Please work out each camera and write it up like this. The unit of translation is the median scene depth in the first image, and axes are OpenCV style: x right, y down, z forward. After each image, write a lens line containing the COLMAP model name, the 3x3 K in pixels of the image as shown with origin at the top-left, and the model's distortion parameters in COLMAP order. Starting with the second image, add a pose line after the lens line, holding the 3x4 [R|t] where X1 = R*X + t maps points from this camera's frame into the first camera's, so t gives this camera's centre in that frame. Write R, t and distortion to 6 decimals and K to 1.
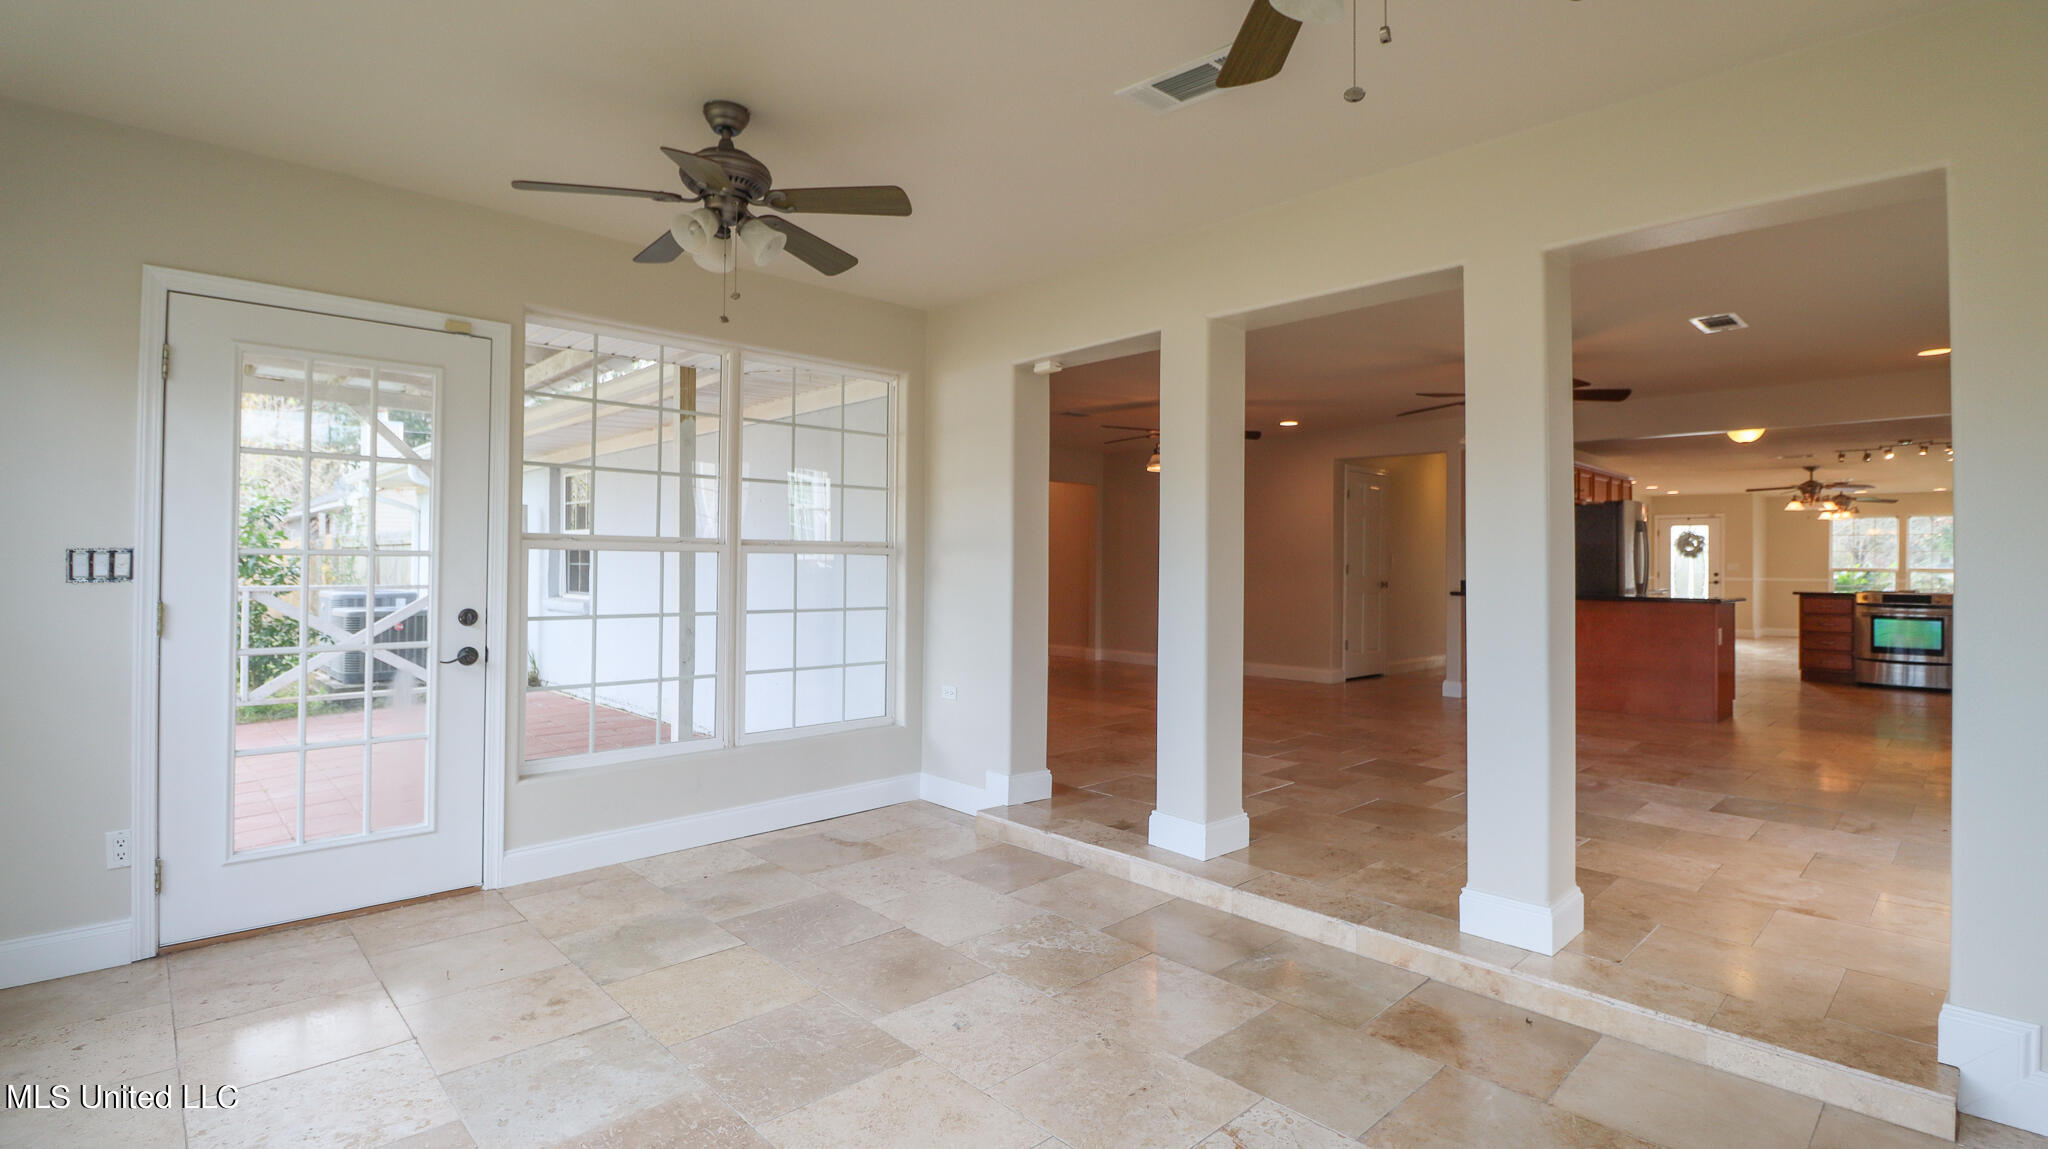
lens RADIAL K [[954.7, 0, 1018.3], [0, 954.7, 568.3], [0, 0, 1]] dist [-0.005314, -0.007760]
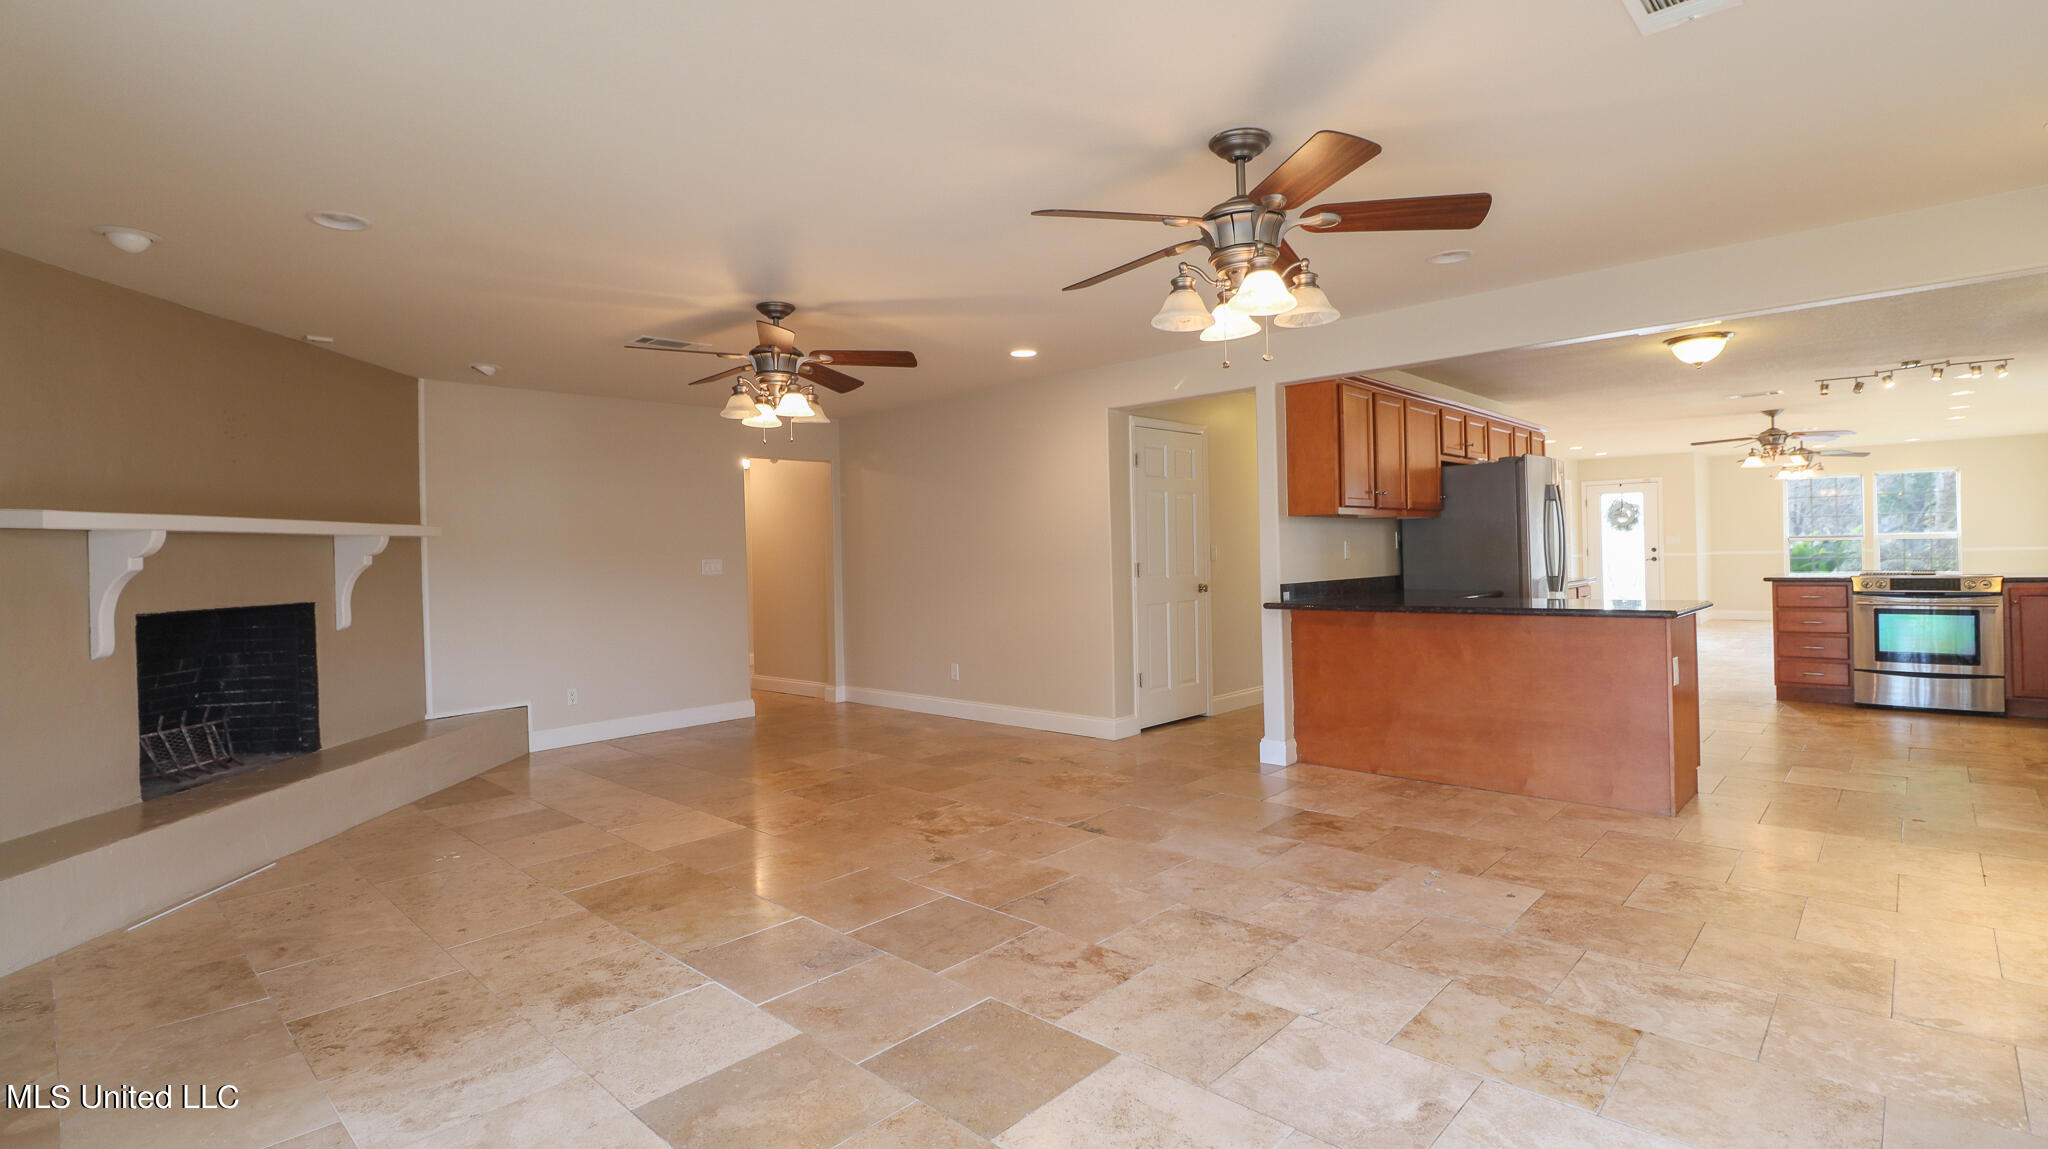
lens RADIAL K [[954.7, 0, 1014.4], [0, 954.7, 575.3], [0, 0, 1]] dist [-0.005314, -0.007760]
pose [[0.998310, -0.036179, 0.045485, 0.213640], [0.035373, 0.999205, 0.018409, -0.010457], [-0.046115, -0.016769, 0.998795, 0.302892]]
